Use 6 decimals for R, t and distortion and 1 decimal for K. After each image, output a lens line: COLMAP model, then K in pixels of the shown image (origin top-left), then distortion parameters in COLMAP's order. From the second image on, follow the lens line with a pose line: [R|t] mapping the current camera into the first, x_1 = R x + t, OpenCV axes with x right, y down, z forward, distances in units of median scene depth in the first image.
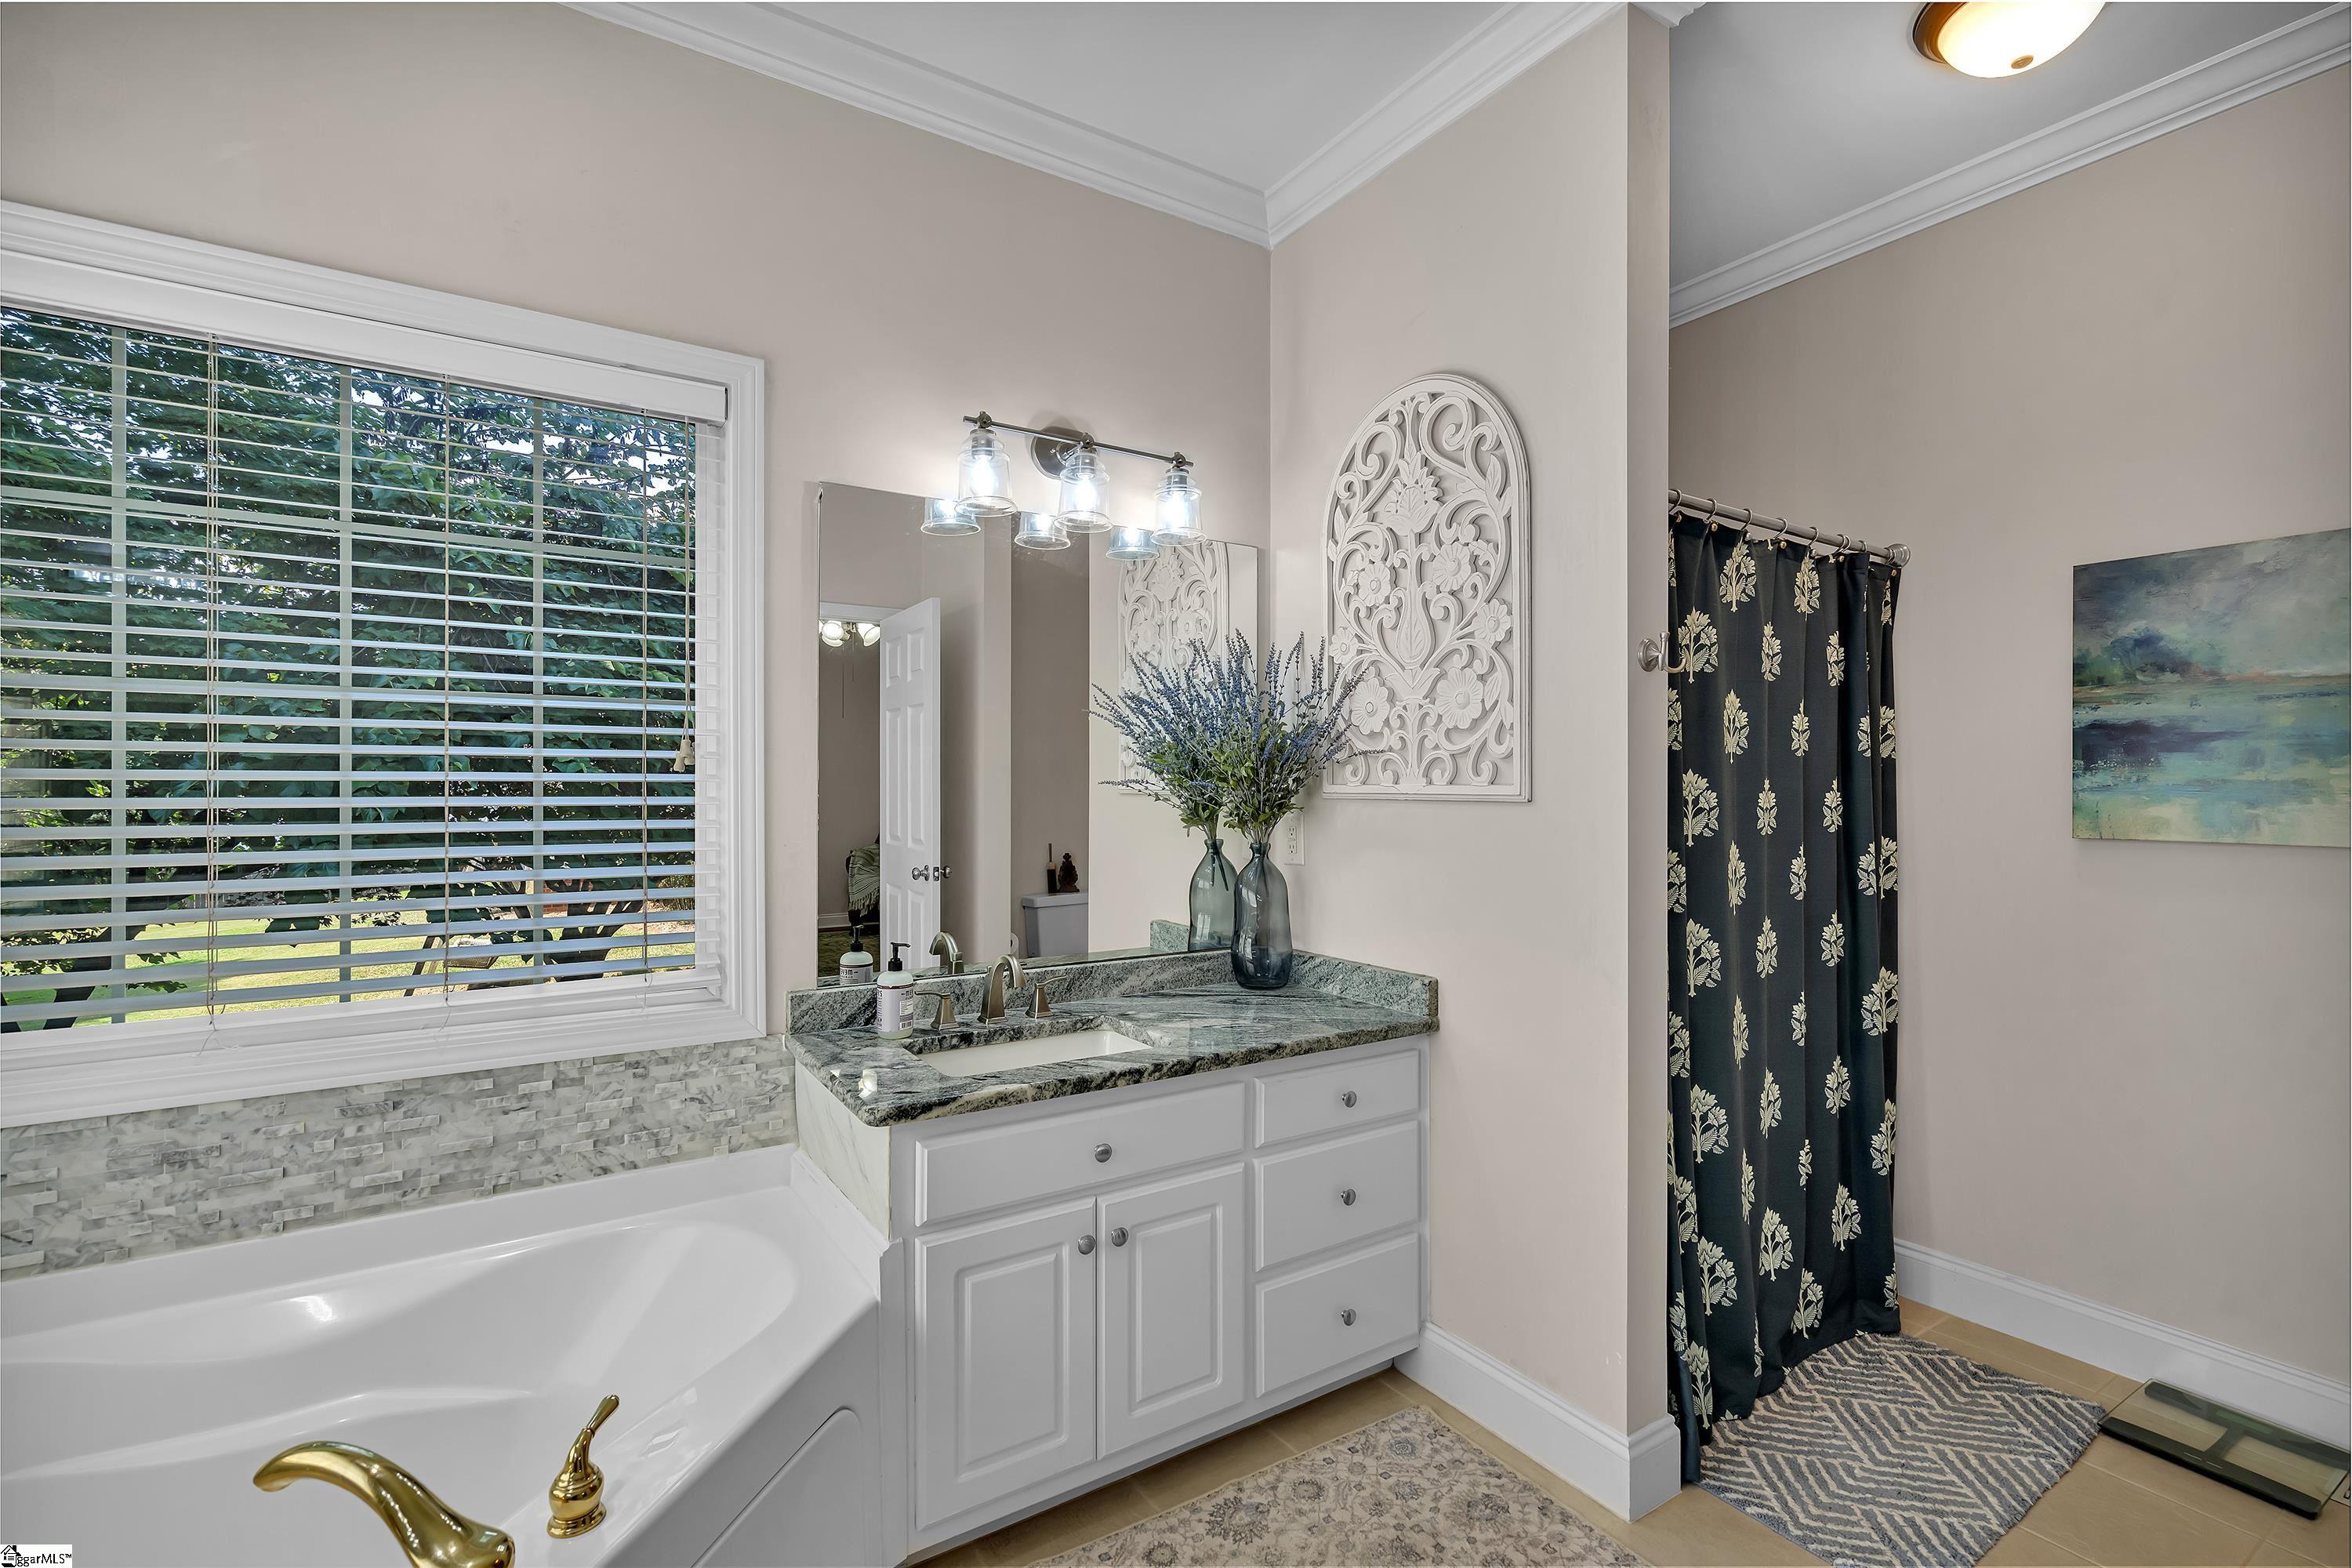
lens RADIAL K [[1054.3, 0, 1176.0], [0, 1054.3, 784.0], [0, 0, 1]] dist [-0.000955, 0.000408]
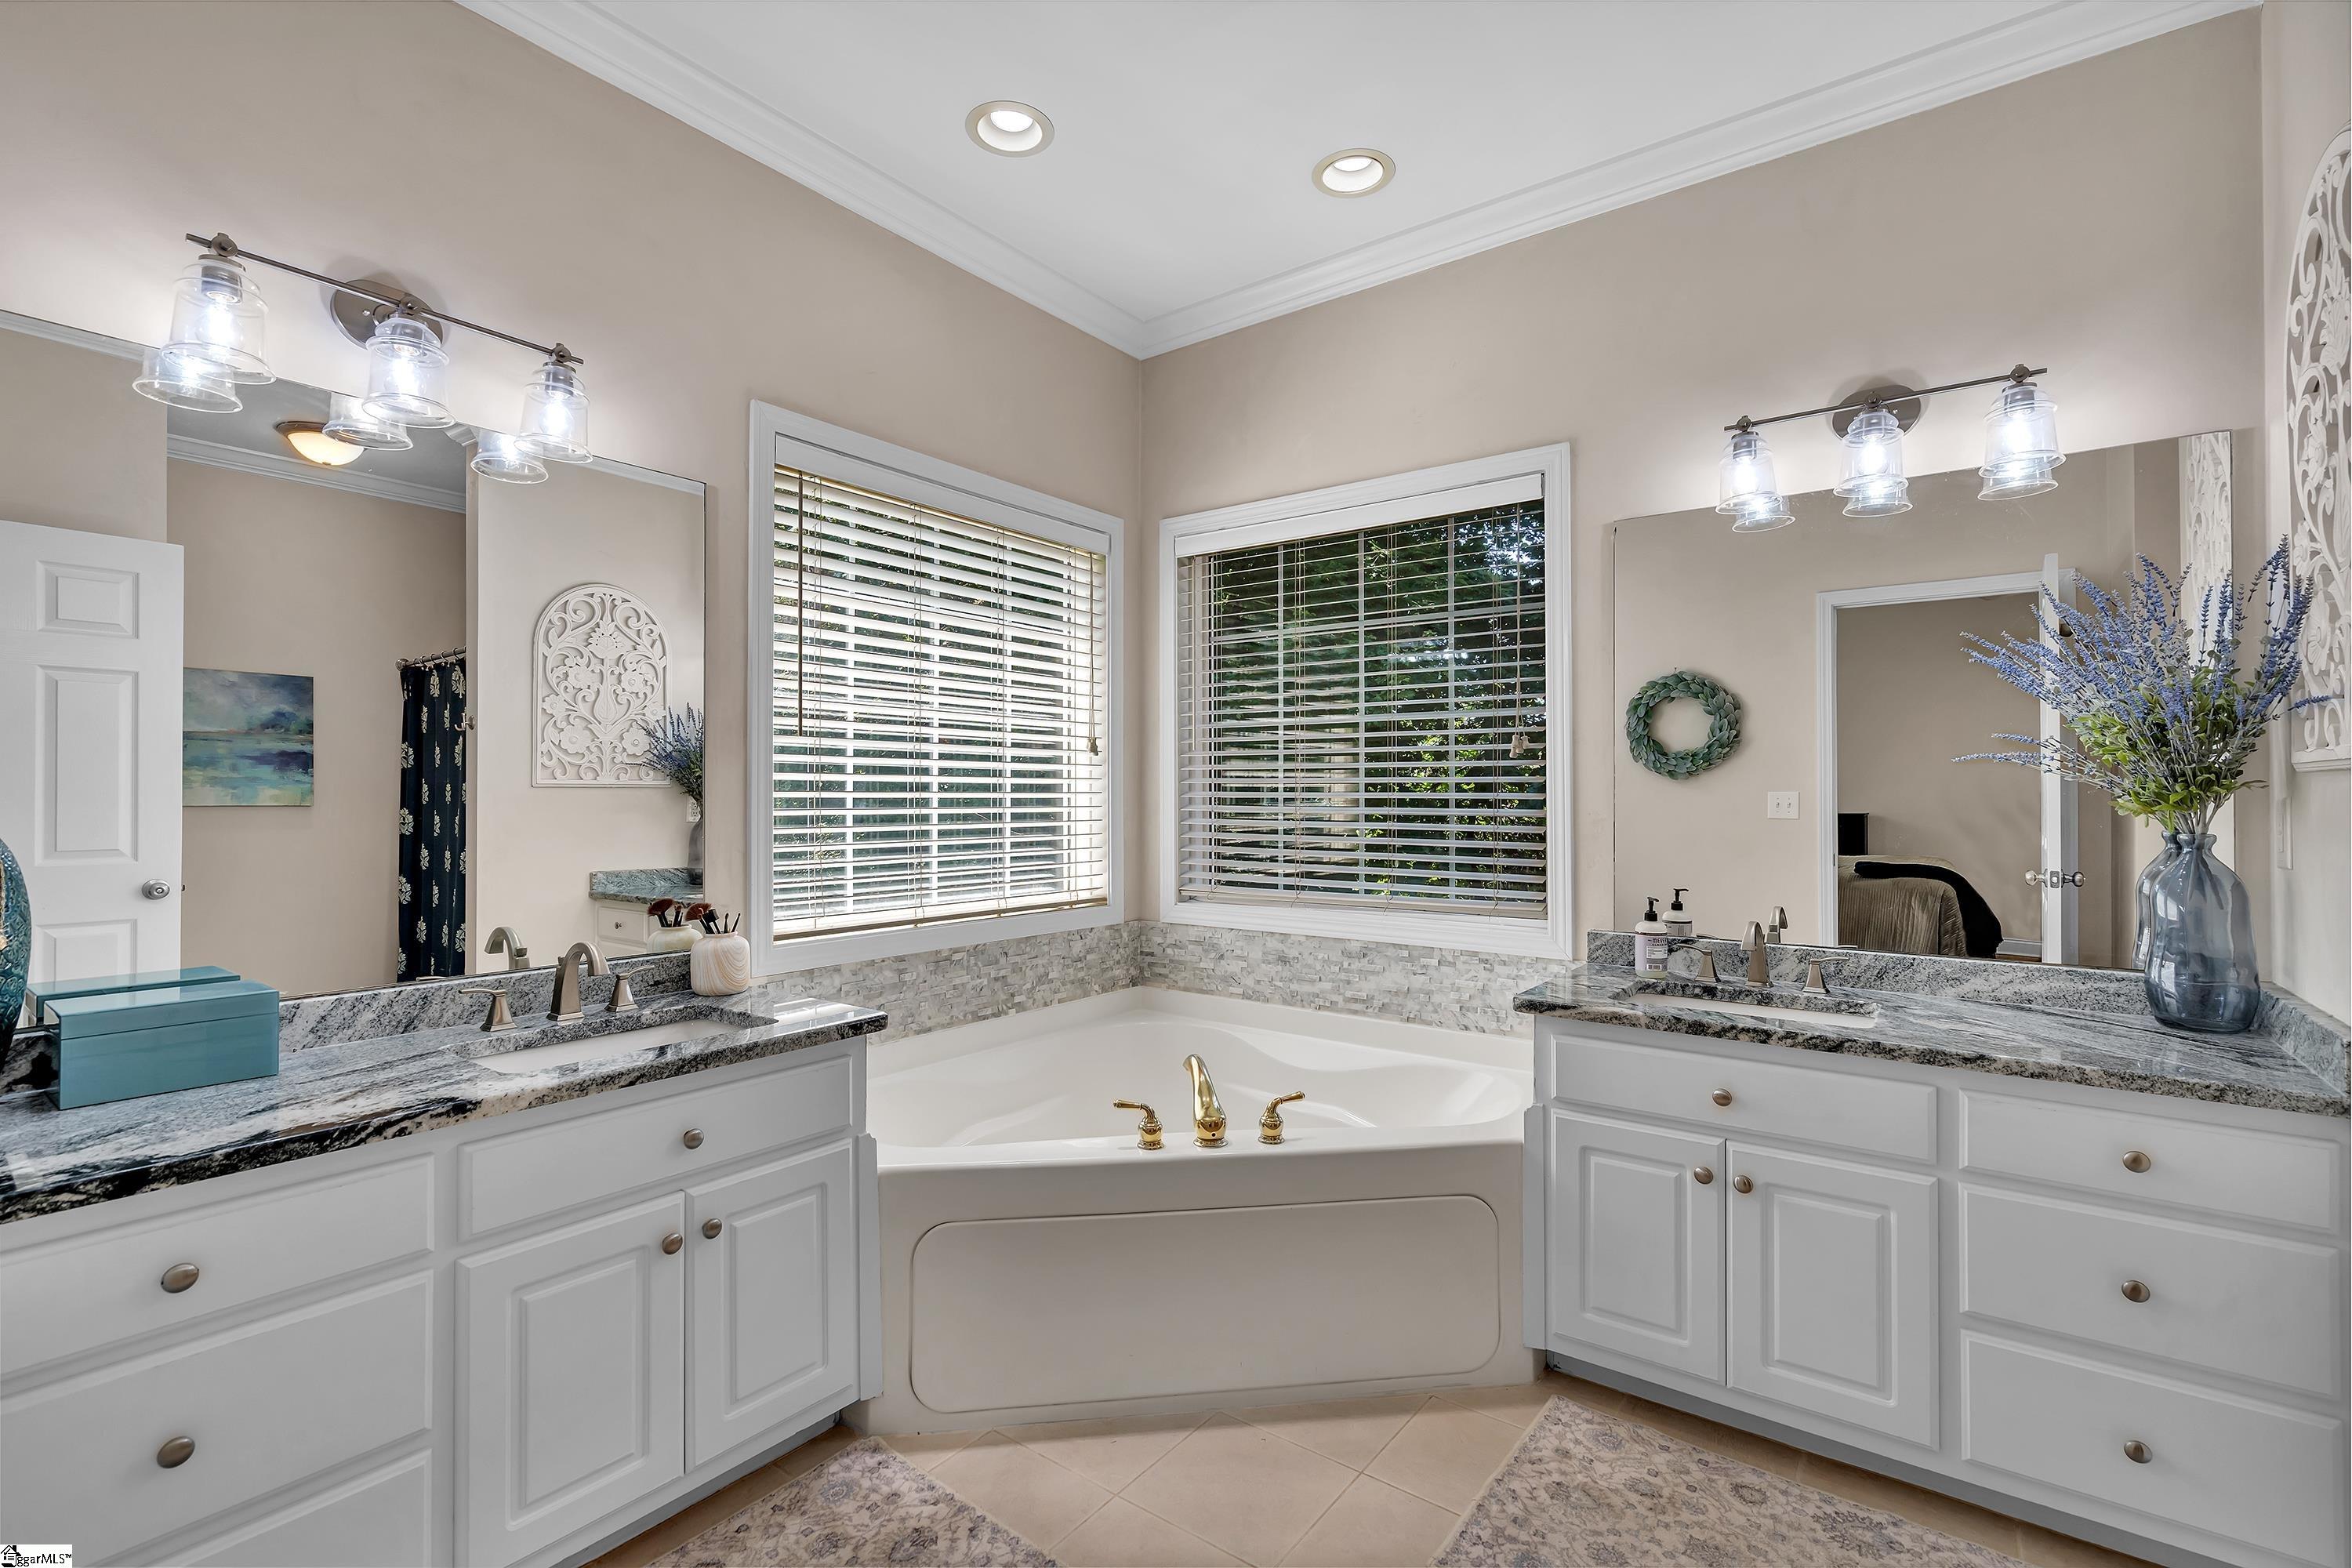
lens RADIAL K [[1054.3, 0, 1176.0], [0, 1054.3, 784.0], [0, 0, 1]] dist [-0.000955, 0.000408]
pose [[0.350785, -0.010648, -0.936395, 0.714724], [-0.002362, 0.999922, -0.012256, 0.042625], [0.936453, 0.006511, 0.350733, 0.094550]]
